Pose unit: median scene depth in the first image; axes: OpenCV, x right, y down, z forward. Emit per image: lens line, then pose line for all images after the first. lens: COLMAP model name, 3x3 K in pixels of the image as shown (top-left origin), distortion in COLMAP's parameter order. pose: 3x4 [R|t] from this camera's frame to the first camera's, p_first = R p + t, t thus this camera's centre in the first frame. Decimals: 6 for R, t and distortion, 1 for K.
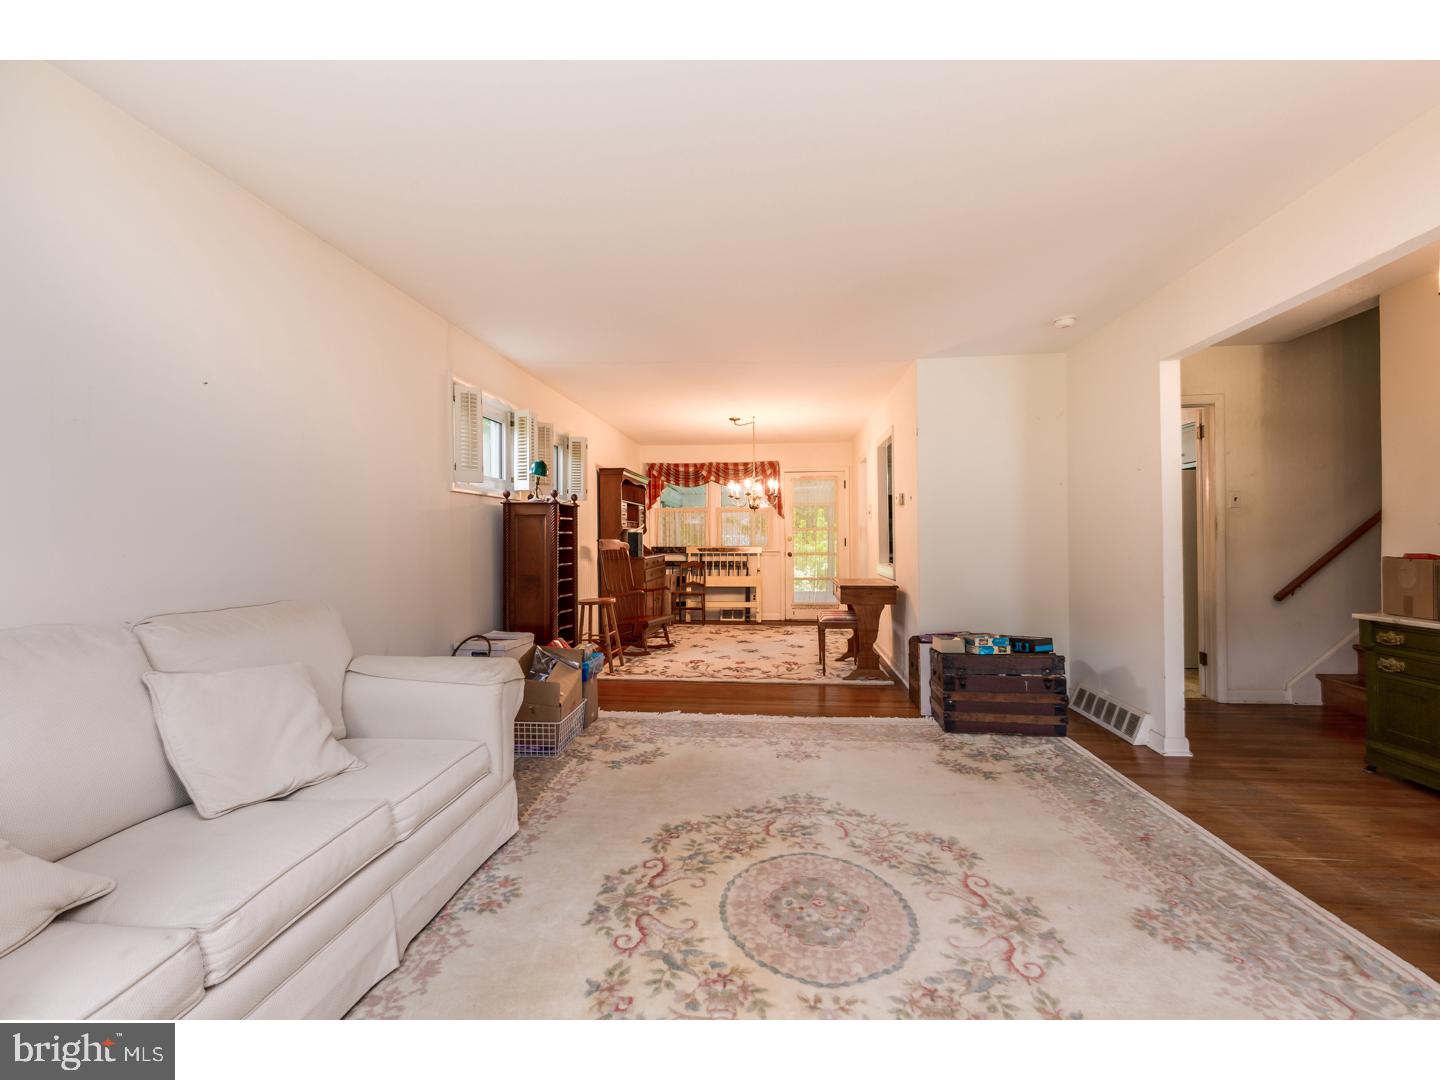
lens RADIAL K [[642.7, 0, 715.3], [0, 642.7, 534.0], [0, 0, 1]] dist [0.001493, -0.000380]
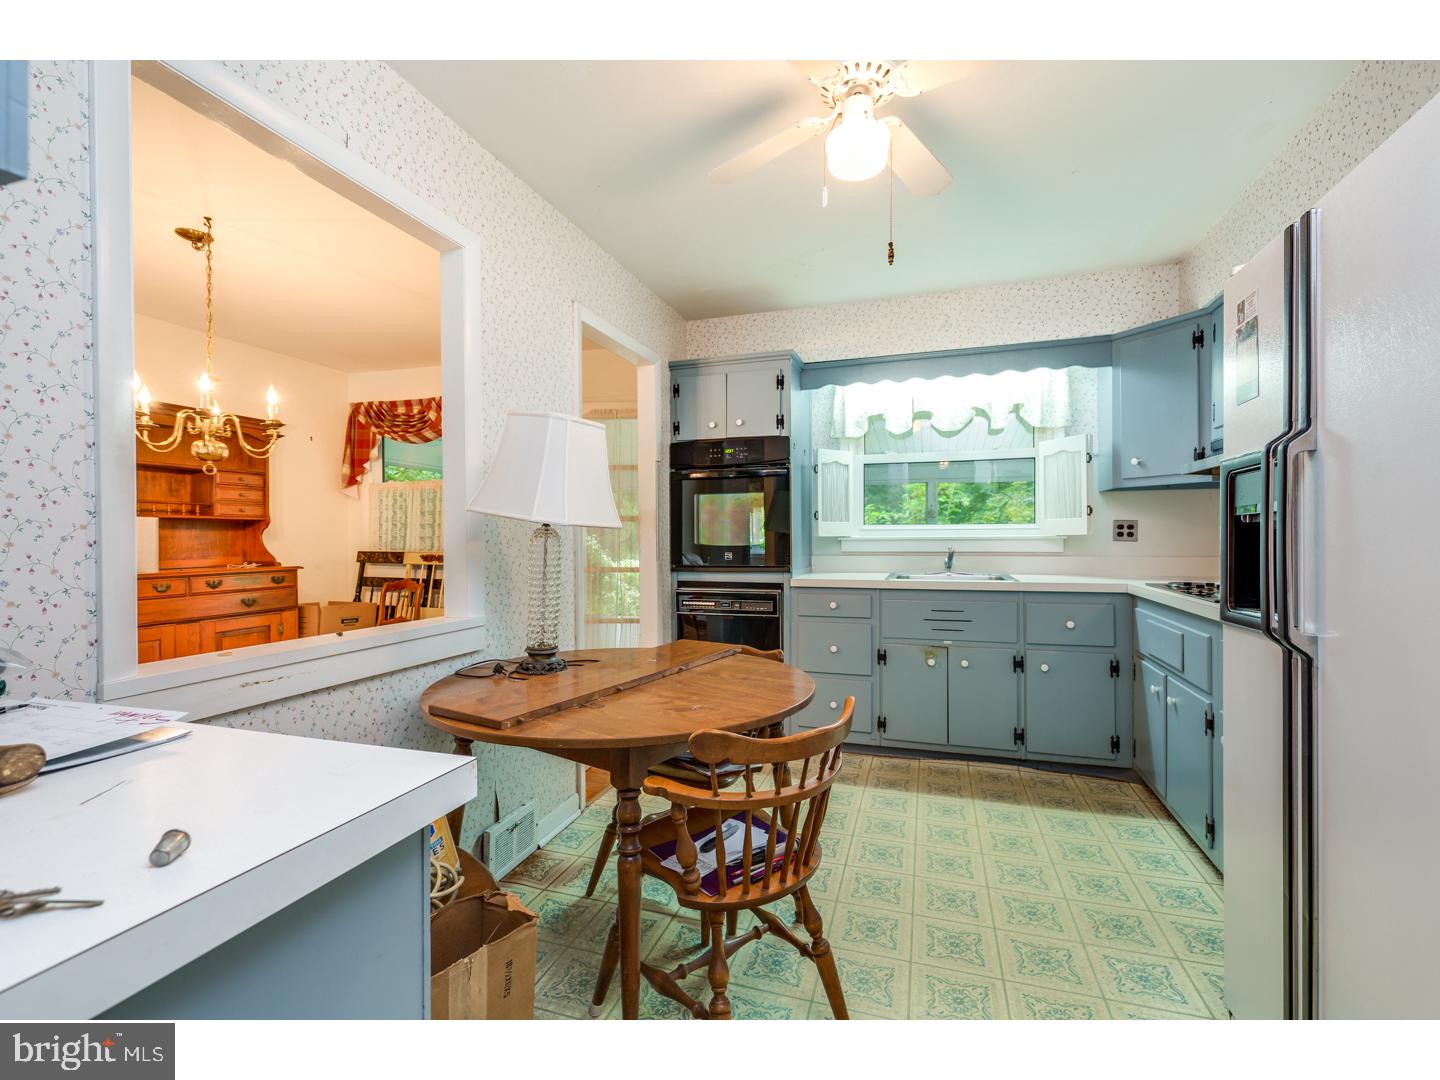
lens RADIAL K [[642.3, 0, 707.8], [0, 642.3, 534.6], [0, 0, 1]] dist [0.004321, -0.000288]
pose [[0.977215, 0.004515, -0.212202, 0.407509], [-0.003656, 0.999983, 0.004436, 0.002258], [0.212218, -0.003559, 0.977216, 0.655129]]
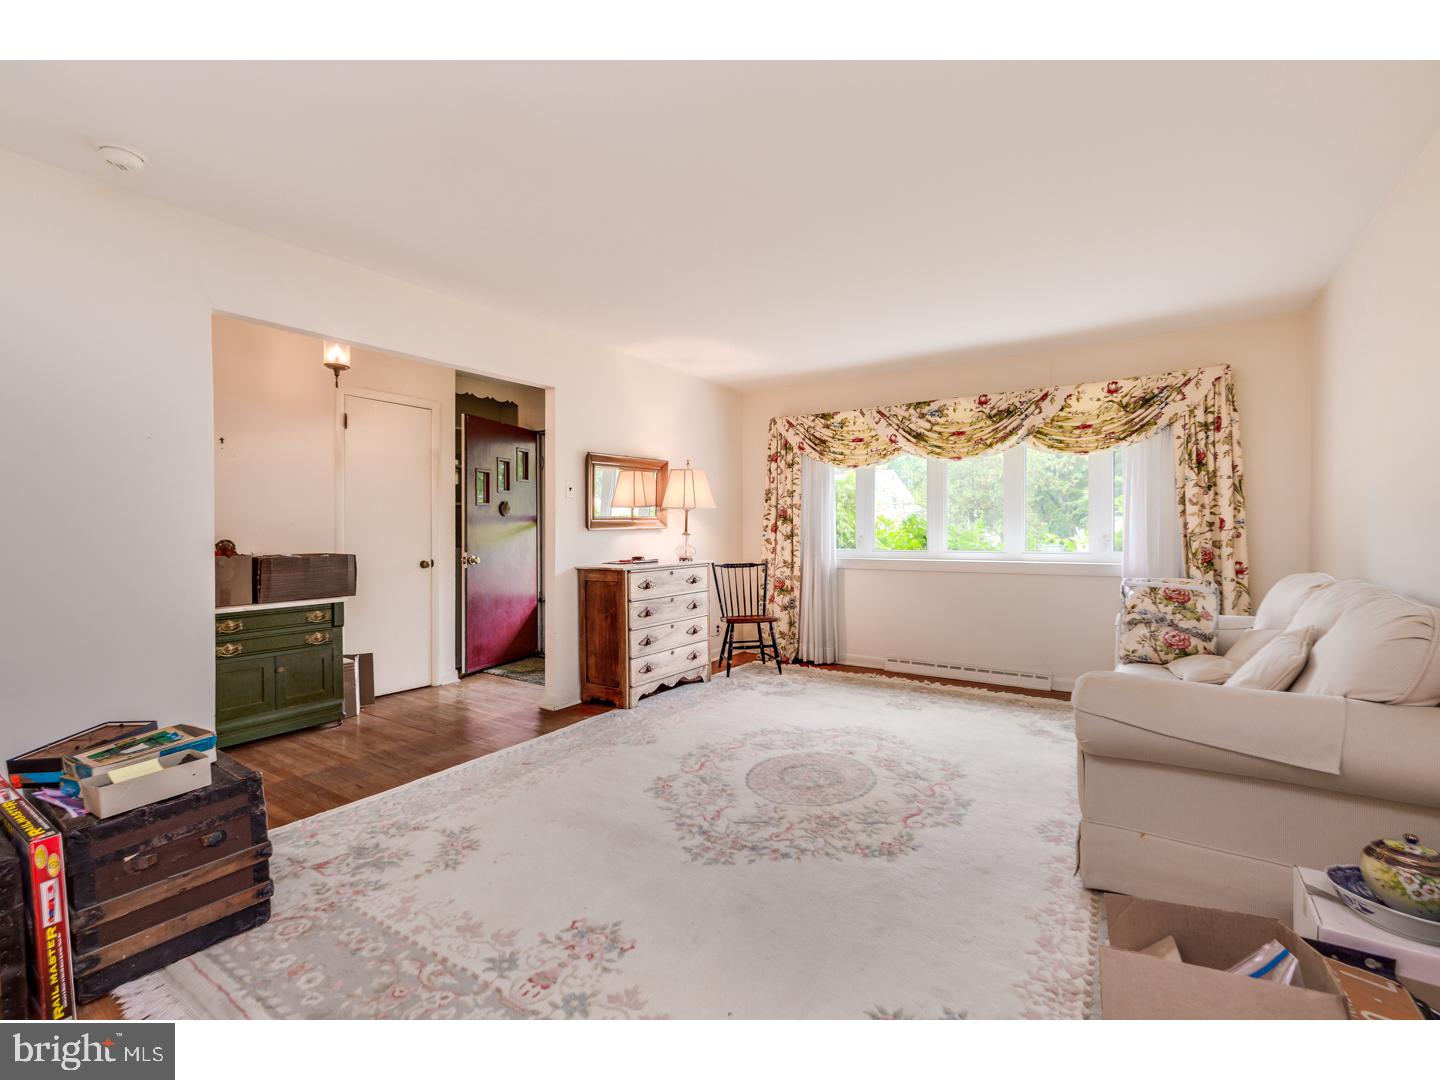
lens RADIAL K [[642.3, 0, 717.9], [0, 642.3, 543.6], [0, 0, 1]] dist [0.004321, -0.000288]
pose [[-0.881648, 0.003502, 0.471895, -0.100996], [0.008378, 0.999931, 0.008233, 0.005885], [-0.471834, 0.011213, -0.881616, 0.670323]]
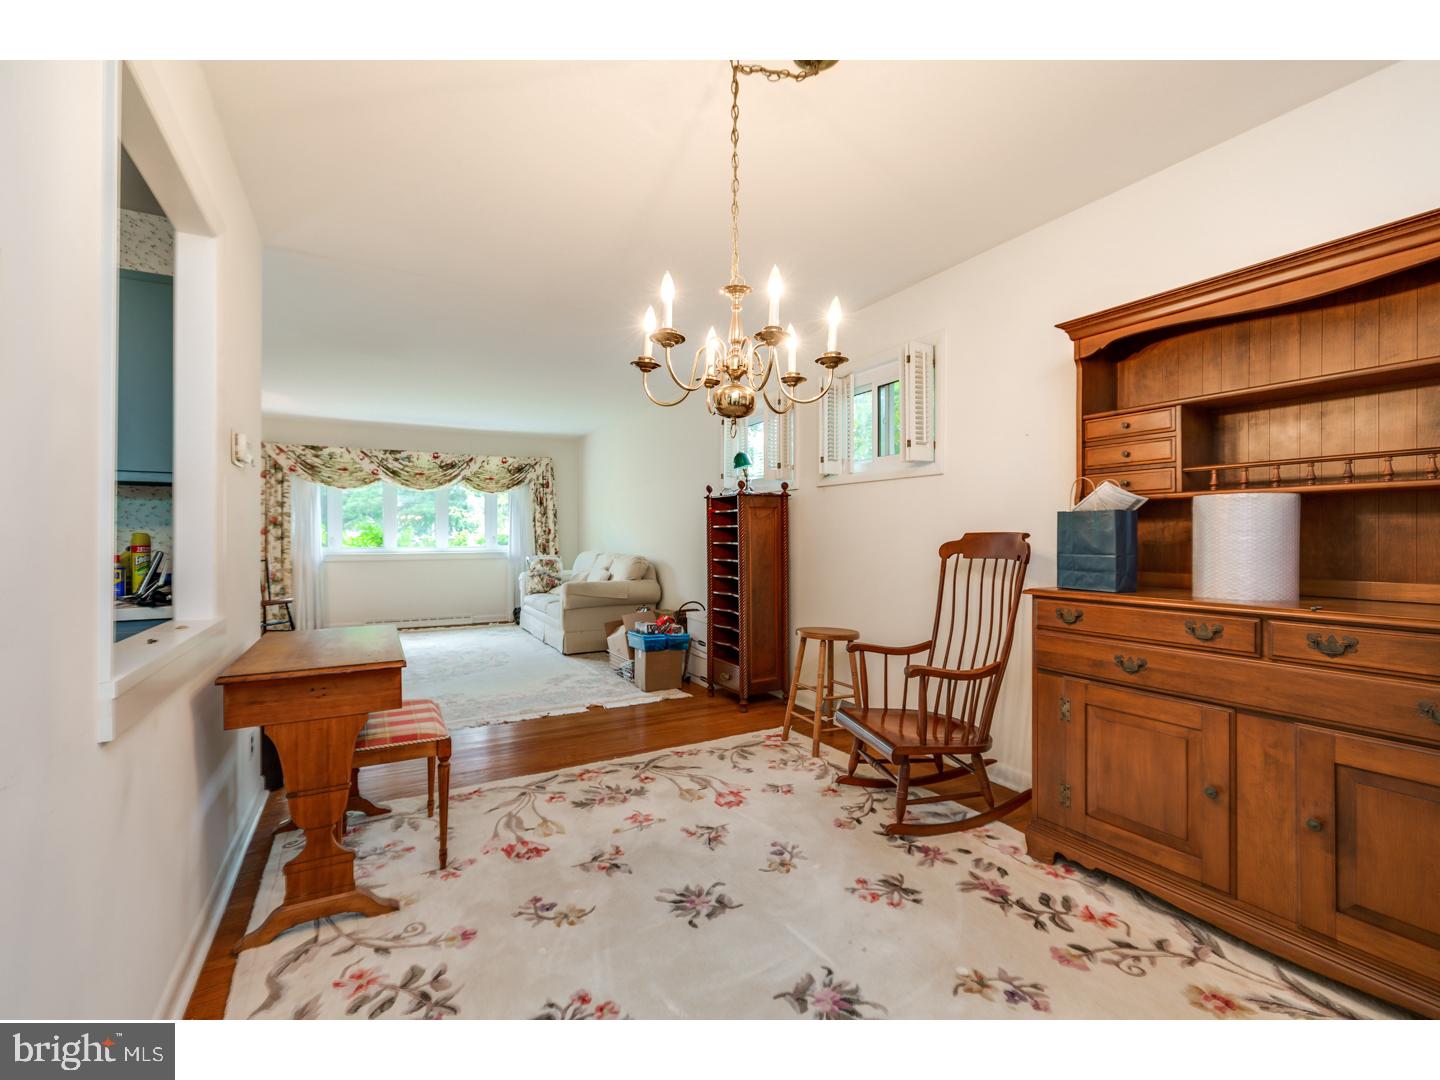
lens RADIAL K [[642.3, 0, 722.8], [0, 642.3, 535.7], [0, 0, 1]] dist [0.004321, -0.000288]
pose [[-0.820326, 0.010670, -0.571797, 0.190869], [0.011319, 0.999933, 0.002422, 0.006044], [0.571784, -0.004485, -0.820392, 1.131522]]
